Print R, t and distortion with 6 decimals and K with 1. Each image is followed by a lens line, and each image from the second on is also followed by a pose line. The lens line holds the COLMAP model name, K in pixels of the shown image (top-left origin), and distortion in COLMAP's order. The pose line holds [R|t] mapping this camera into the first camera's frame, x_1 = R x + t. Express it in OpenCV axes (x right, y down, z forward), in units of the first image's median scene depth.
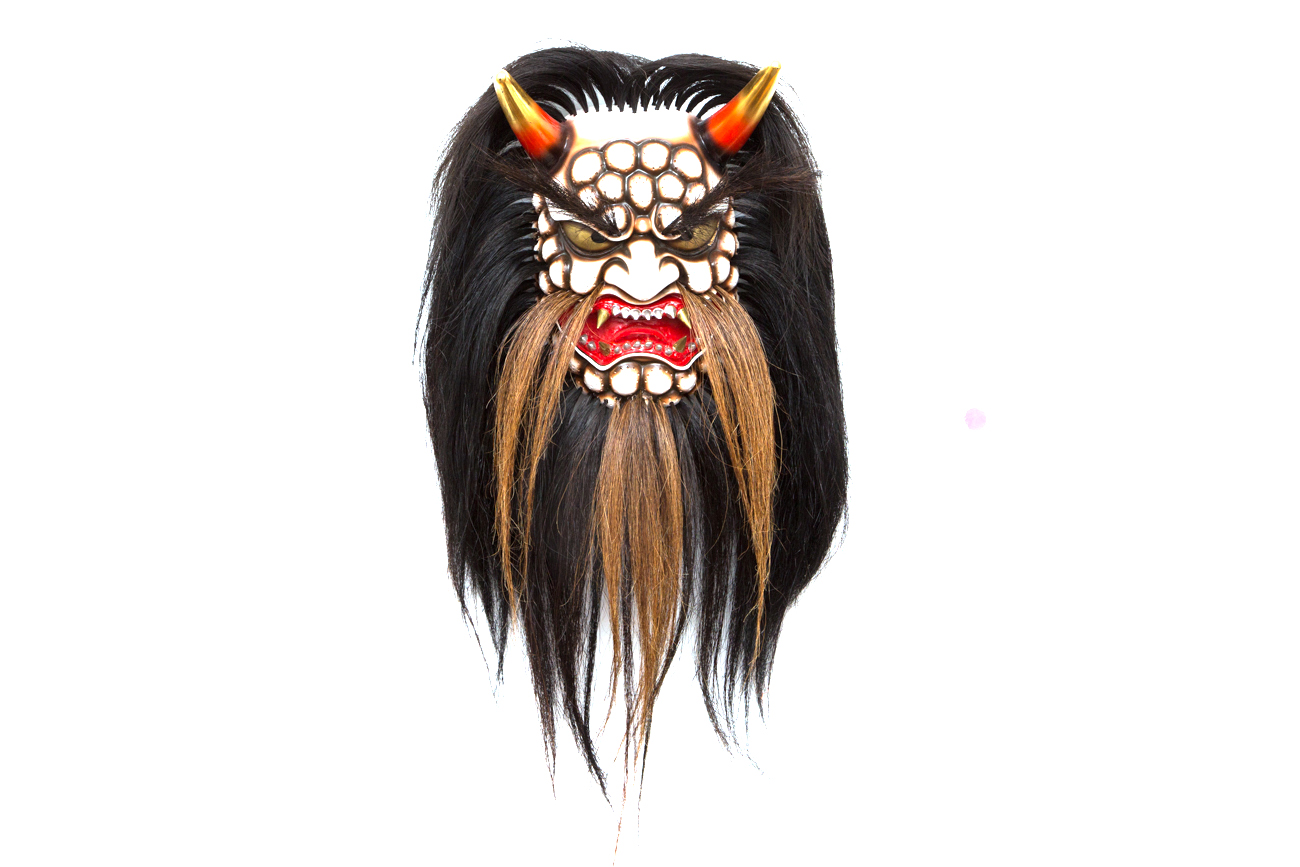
lens RADIAL K [[2436.6, 0, 643.0], [0, 2436.6, 432.2], [0, 0, 1]] dist [-0.033211, 0.000000]
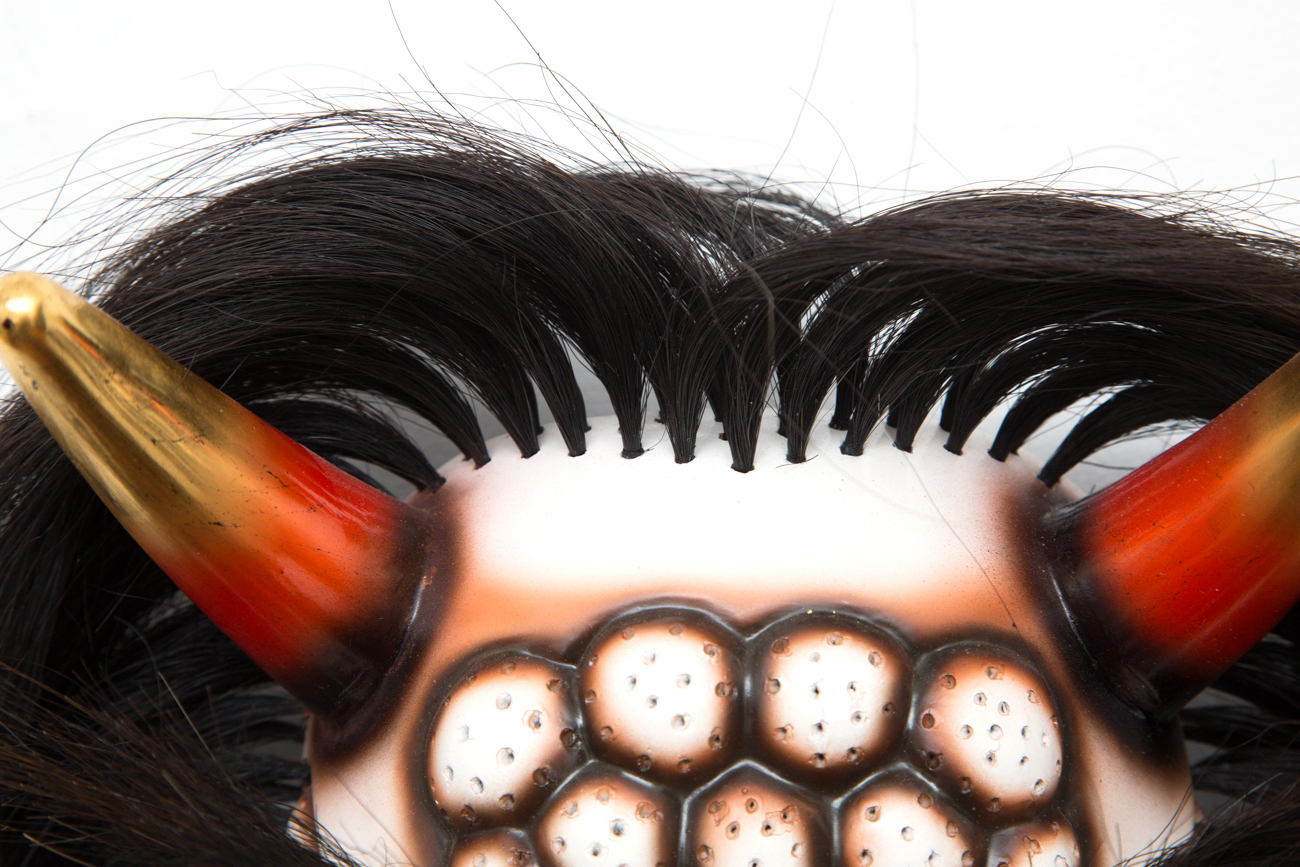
lens RADIAL K [[3768.8, 0, 649.5], [0, 3768.8, 434.5], [0, 0, 1]] dist [0.420930, 0.000000]
pose [[0.996426, 0.017836, -0.082568, 0.015387], [-0.023520, 0.997382, -0.068384, -0.111416], [0.081132, 0.070082, 0.994236, 0.672942]]
